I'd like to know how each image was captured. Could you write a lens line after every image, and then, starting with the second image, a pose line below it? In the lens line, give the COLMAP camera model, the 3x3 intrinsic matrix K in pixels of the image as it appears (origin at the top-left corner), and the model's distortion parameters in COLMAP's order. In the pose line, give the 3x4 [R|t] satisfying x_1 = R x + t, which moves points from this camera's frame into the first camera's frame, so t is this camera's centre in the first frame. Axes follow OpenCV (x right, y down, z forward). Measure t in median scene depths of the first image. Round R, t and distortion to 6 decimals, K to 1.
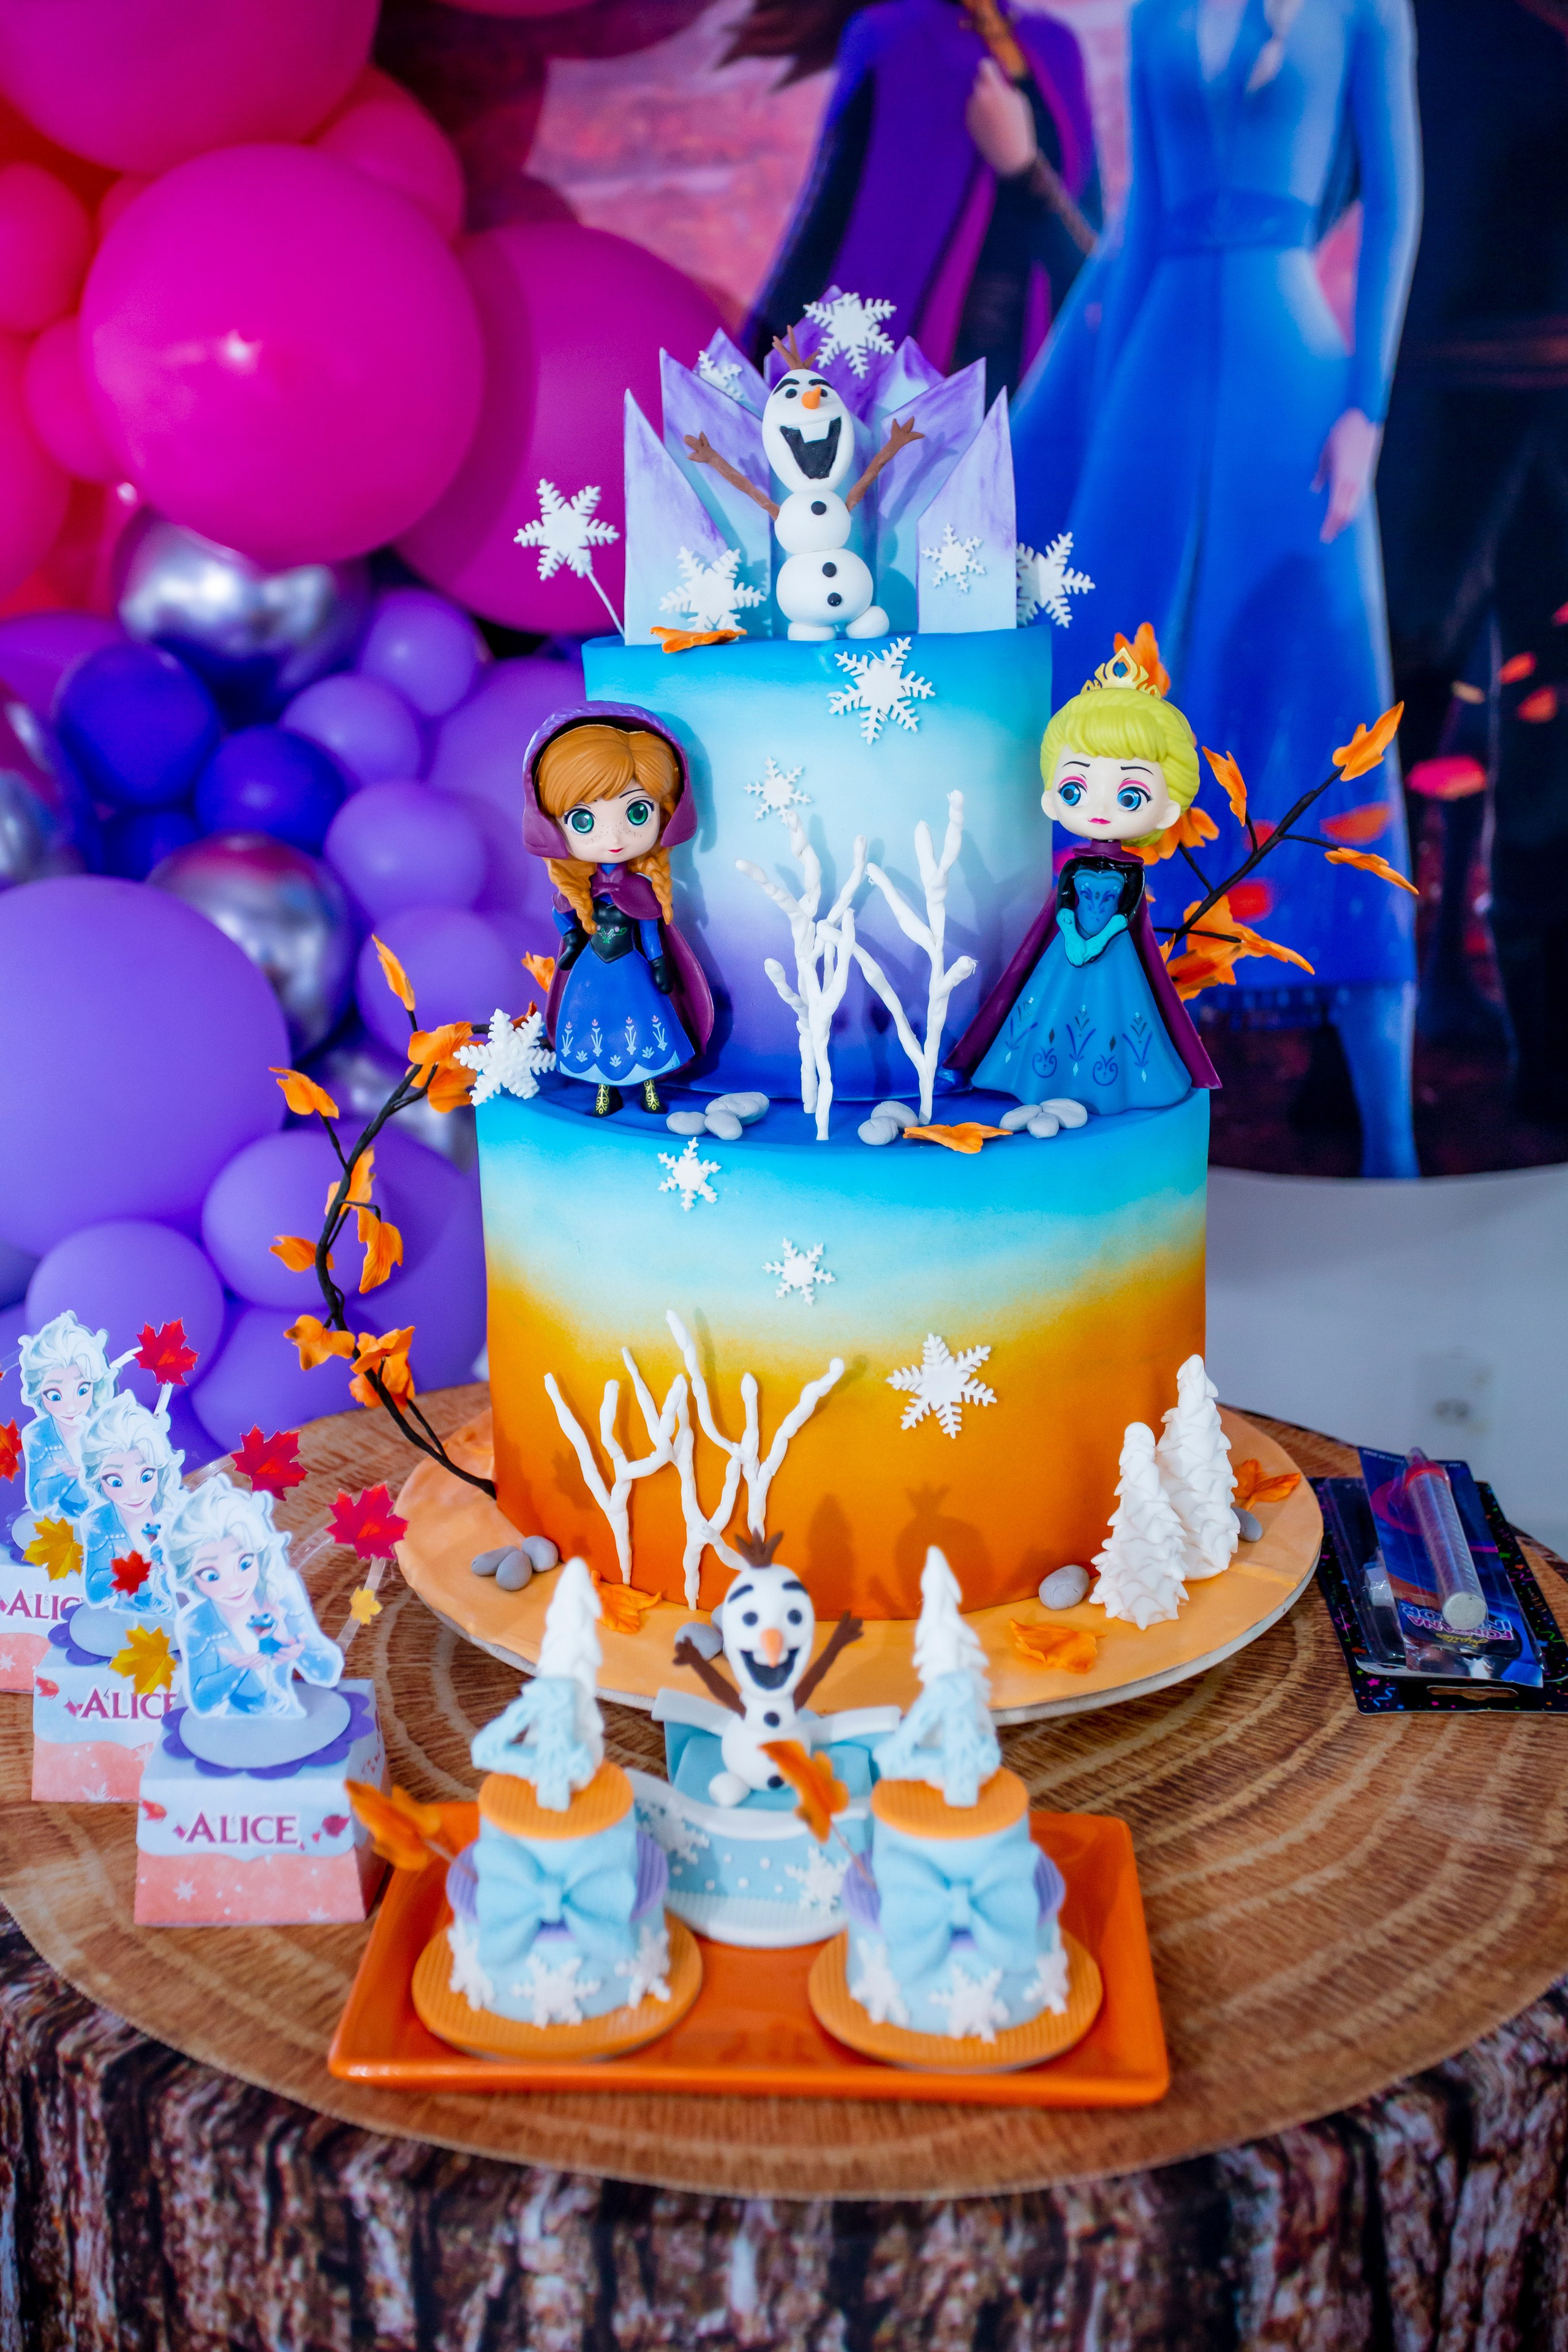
lens RADIAL K [[2690.4, 0, 784.0], [0, 2690.4, 1176.0], [0, 0, 1]] dist [-0.008044, 0.218965]
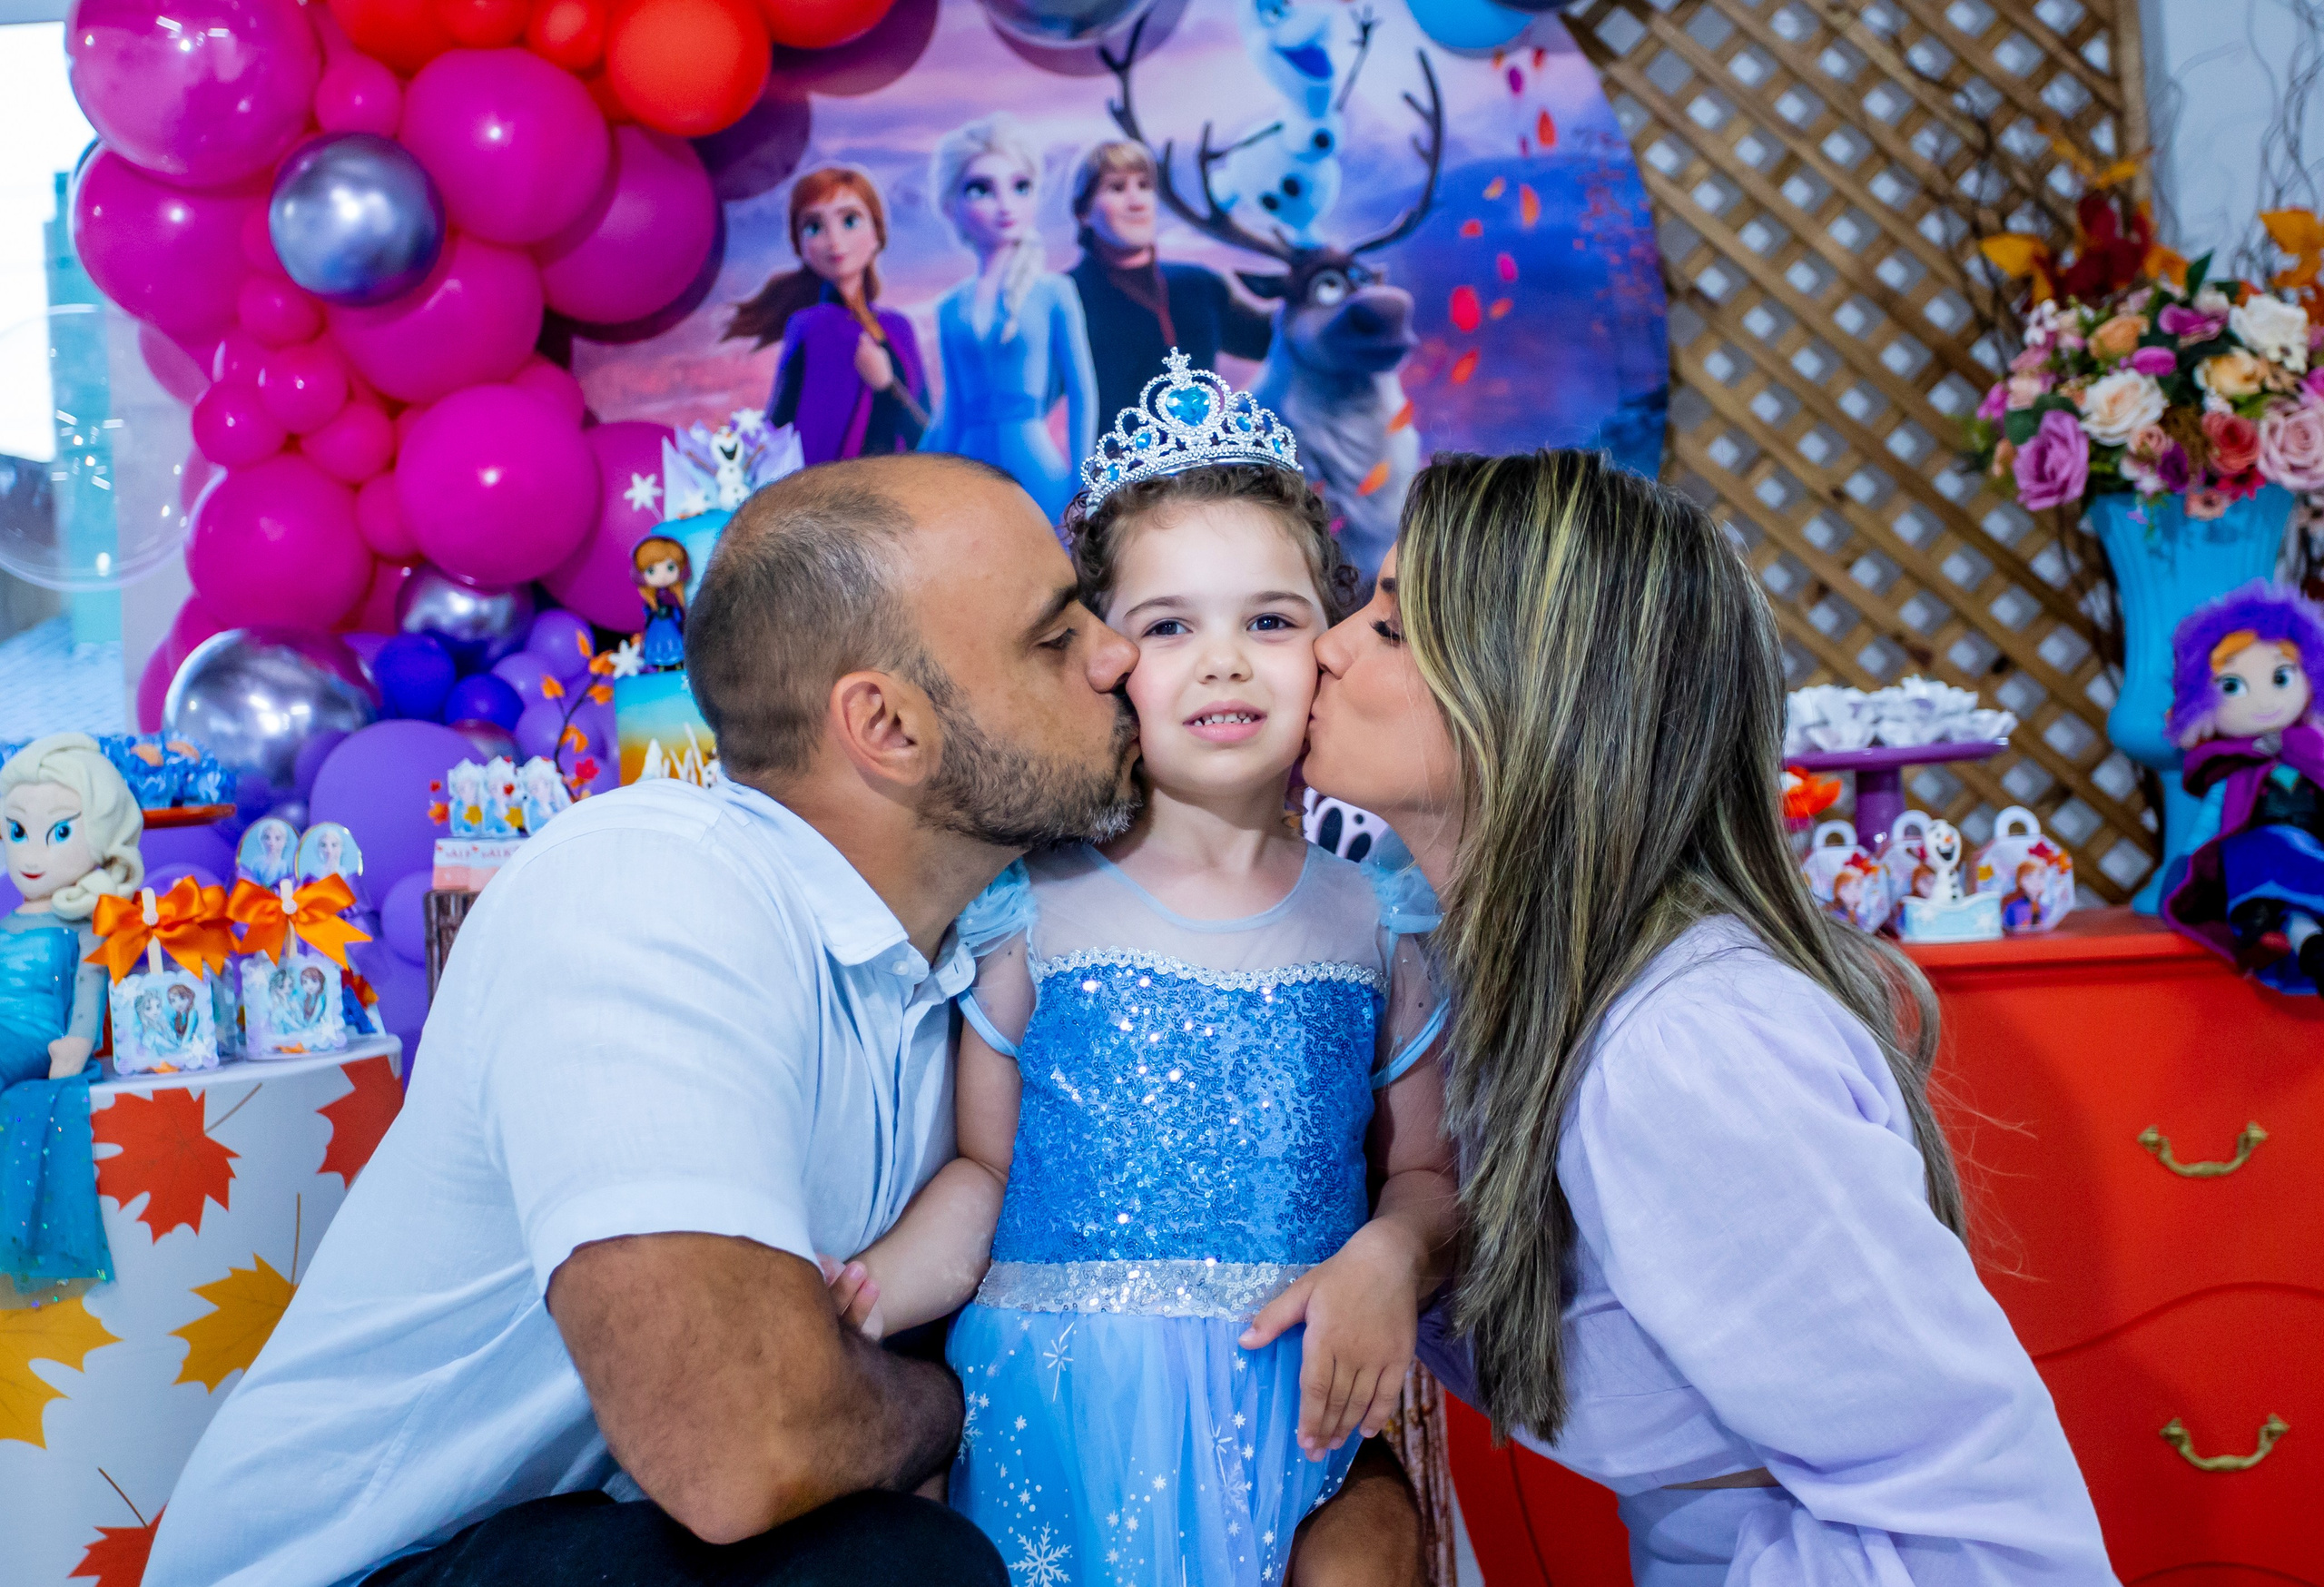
lens RADIAL K [[3462.3, 0, 1163.0], [0, 3462.3, 707.0], [0, 0, 1]] dist [0.049301, -0.030939]
pose [[0.996062, -0.049214, 0.073747, 0.182847], [0.068388, 0.955841, -0.285816, 1.061786], [-0.056425, 0.289733, 0.955443, -2.441388]]
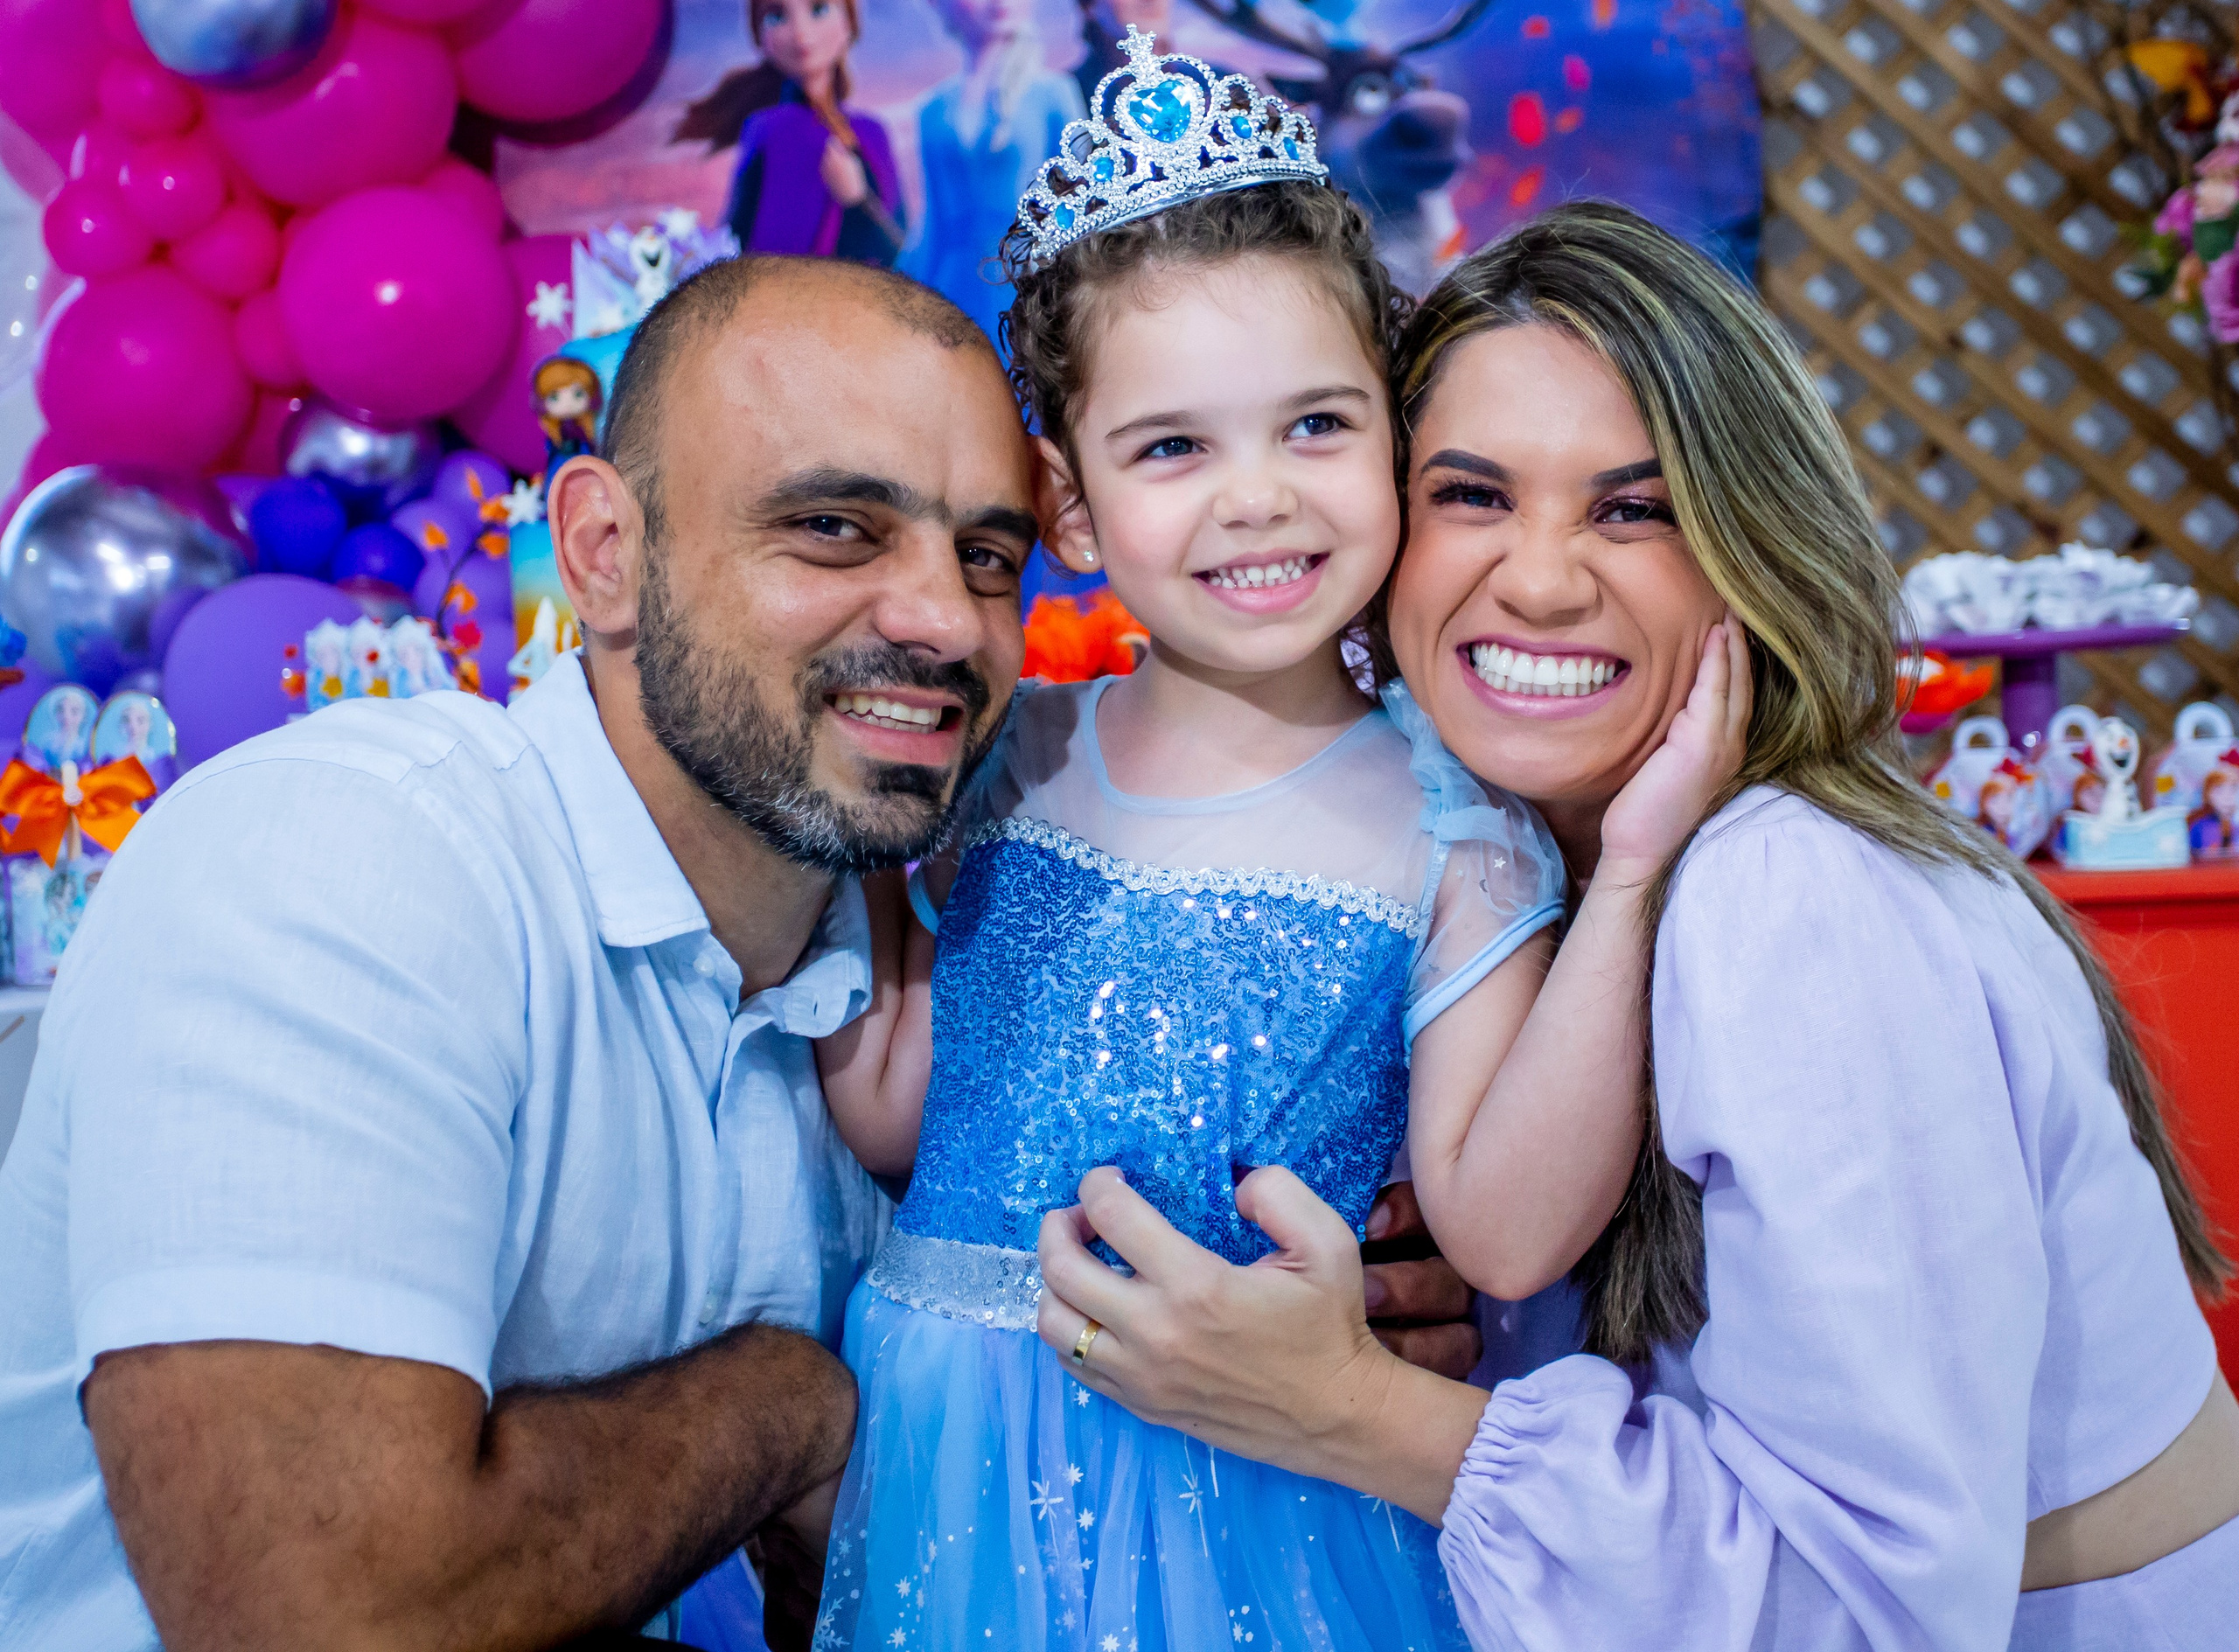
lens RADIAL K [[3623.5, 0, 1186.8], [0, 3623.5, 584.6], [0, 0, 1]] dist [0.029348, 0.037825]
pose [[0.996708, -0.034761, 0.073240, 0.235961], [0.054455, 0.956333, -0.287163, 0.950245], [-0.060060, 0.290206, 0.955078, -2.006540]]
